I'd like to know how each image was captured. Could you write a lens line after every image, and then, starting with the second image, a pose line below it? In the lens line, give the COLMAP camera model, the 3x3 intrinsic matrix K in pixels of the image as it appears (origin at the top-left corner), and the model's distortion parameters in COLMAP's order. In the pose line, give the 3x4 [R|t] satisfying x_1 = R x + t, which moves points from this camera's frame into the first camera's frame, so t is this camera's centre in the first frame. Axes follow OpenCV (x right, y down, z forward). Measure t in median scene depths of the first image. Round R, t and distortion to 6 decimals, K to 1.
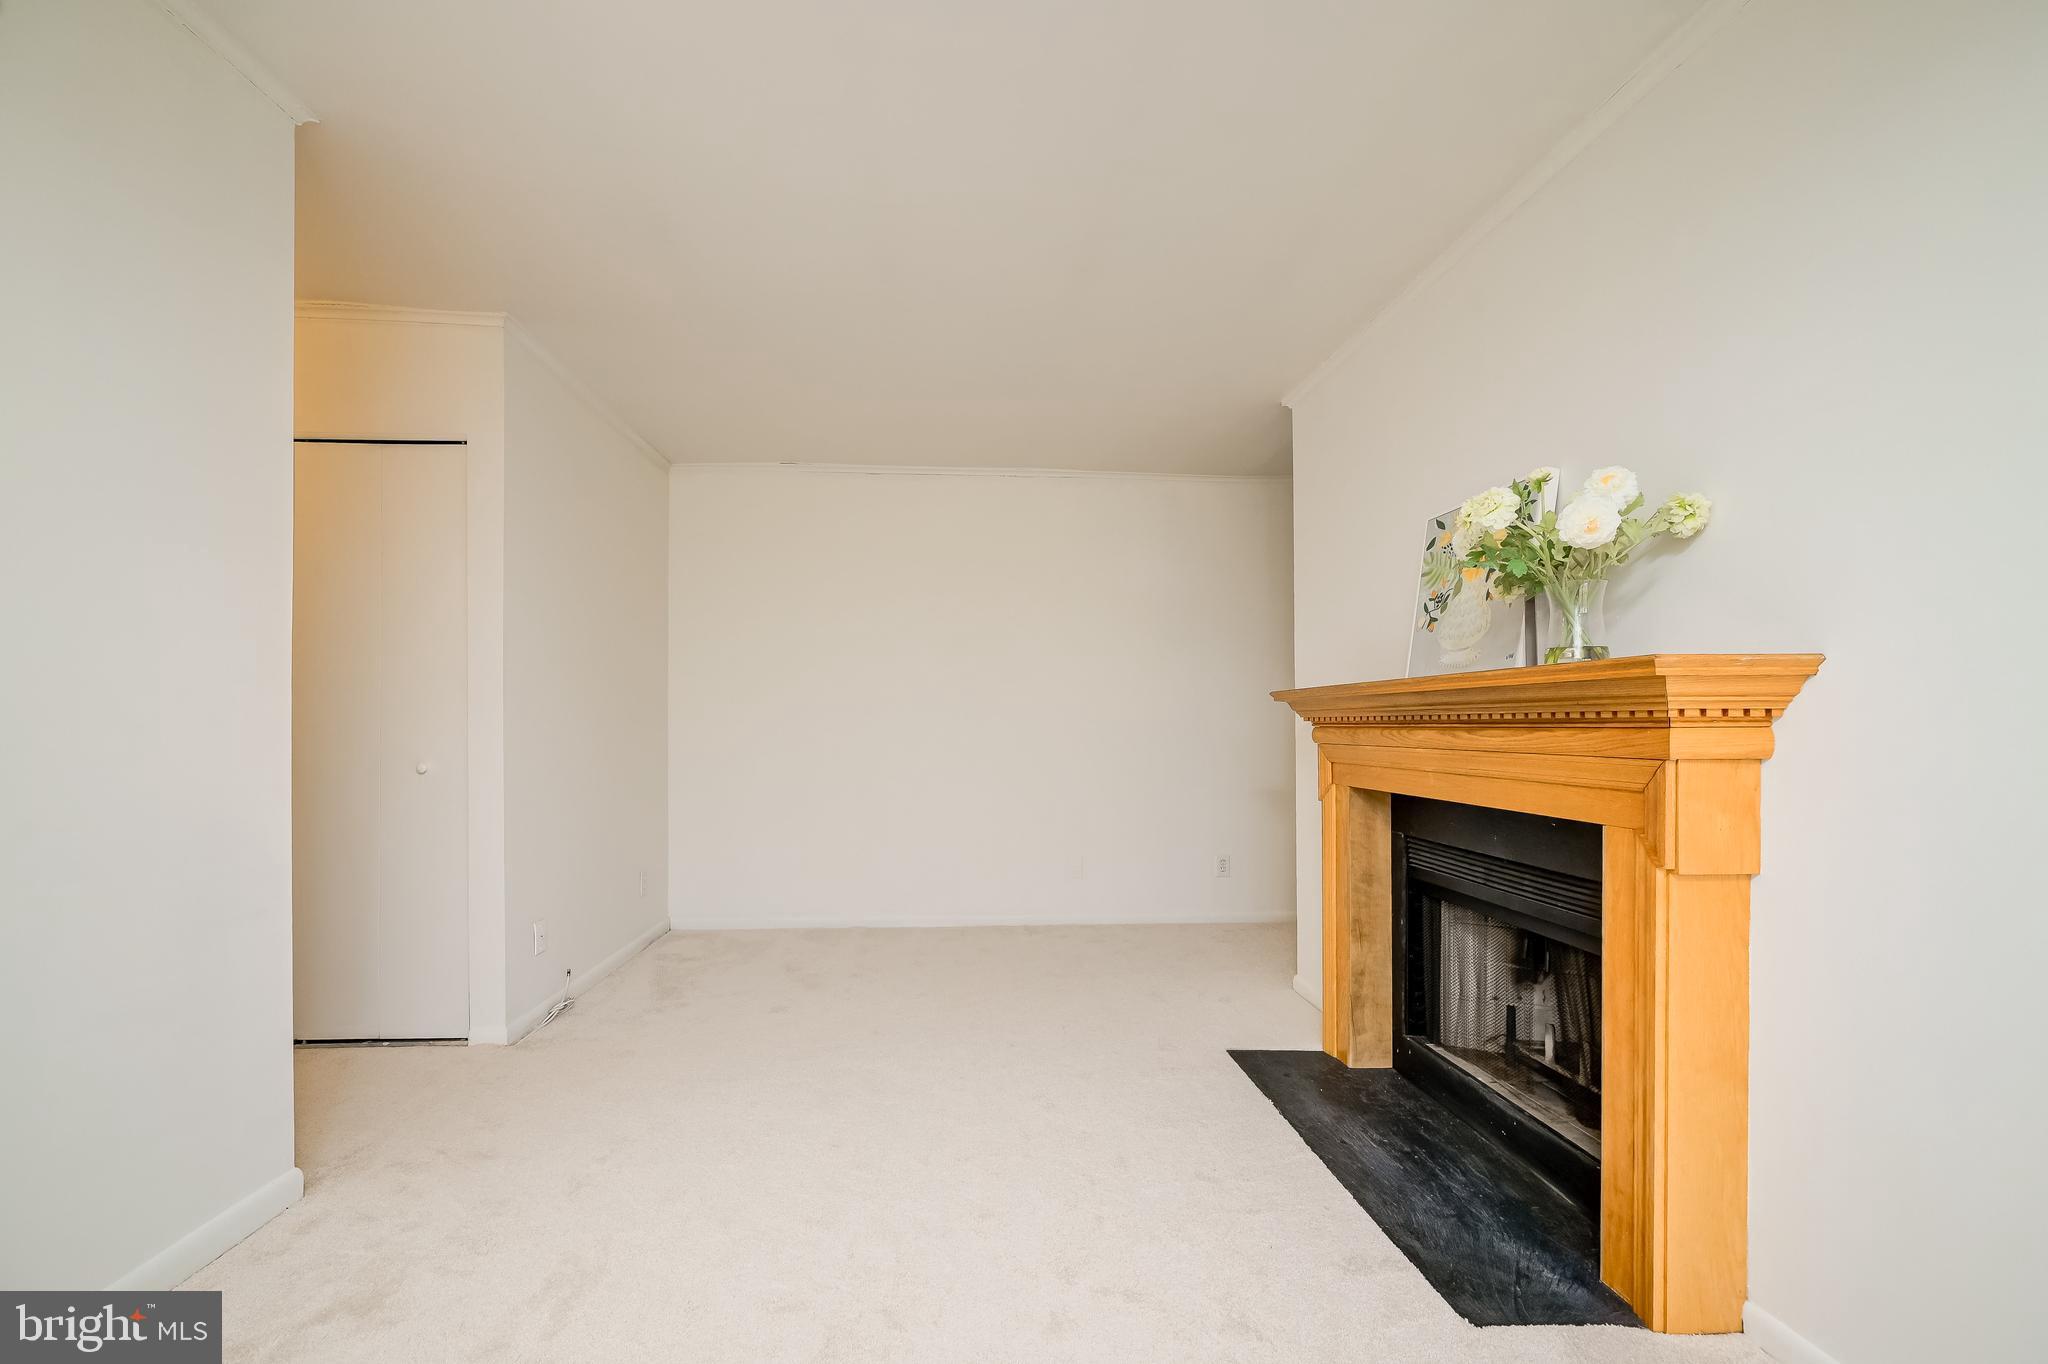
lens RADIAL K [[841.2, 0, 984.5], [0, 841.2, 720.3], [0, 0, 1]] dist [0.000000, -0.000013]
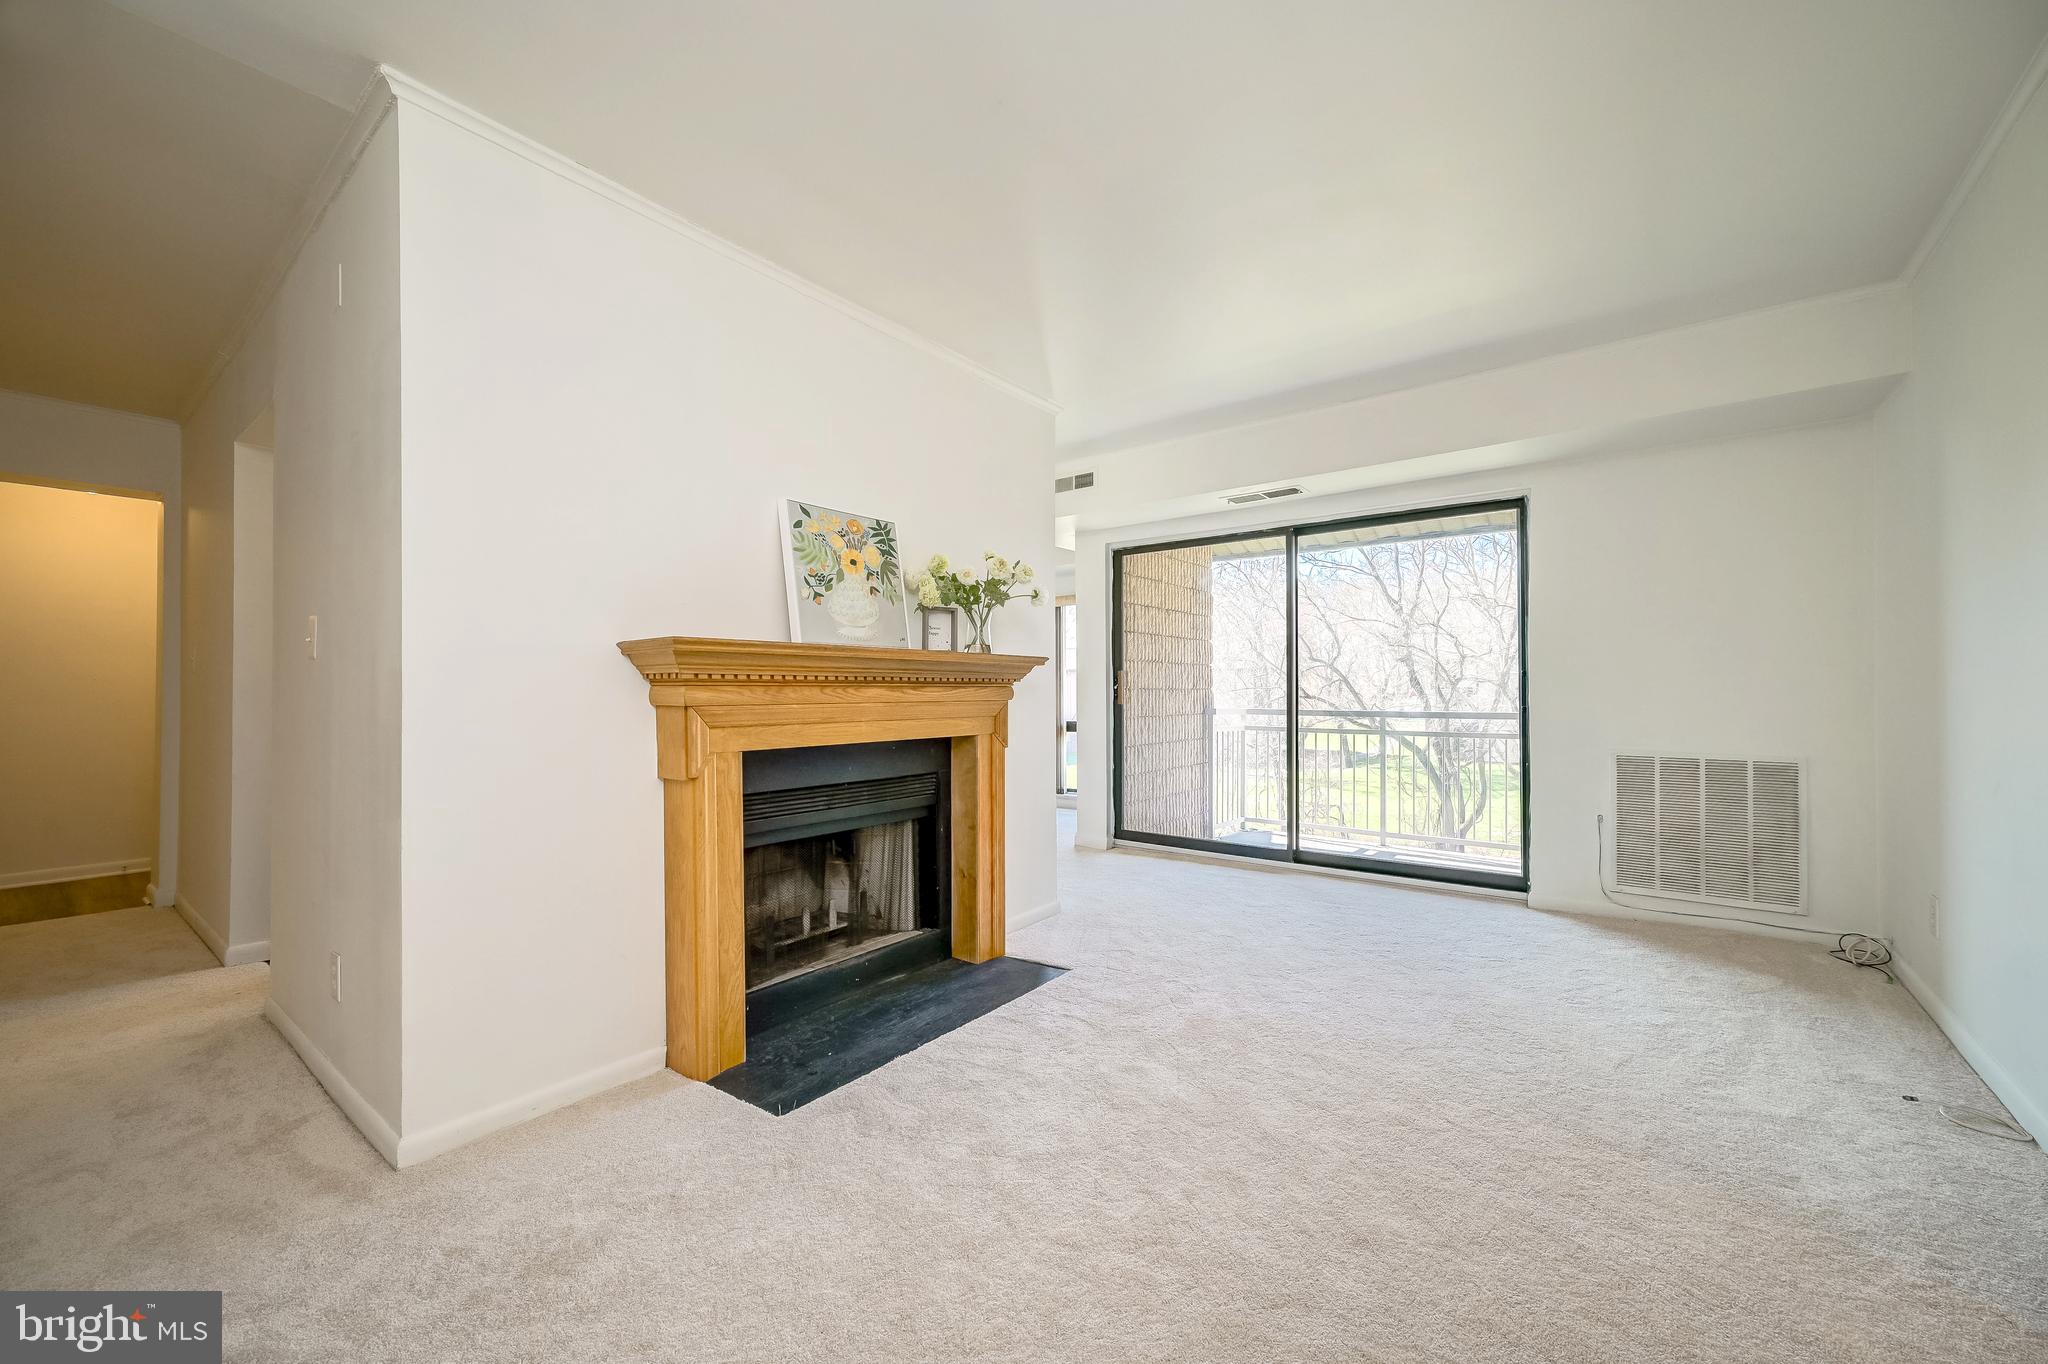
lens RADIAL K [[819.3, 0, 1024.2], [0, 819.3, 684.1], [0, 0, 1]] dist [-0.006938, -0.000311]
pose [[-0.769615, 0.004756, 0.638490, -0.438790], [-0.002612, 0.999940, -0.010597, 0.017309], [-0.638503, -0.009824, -0.769557, 1.798708]]
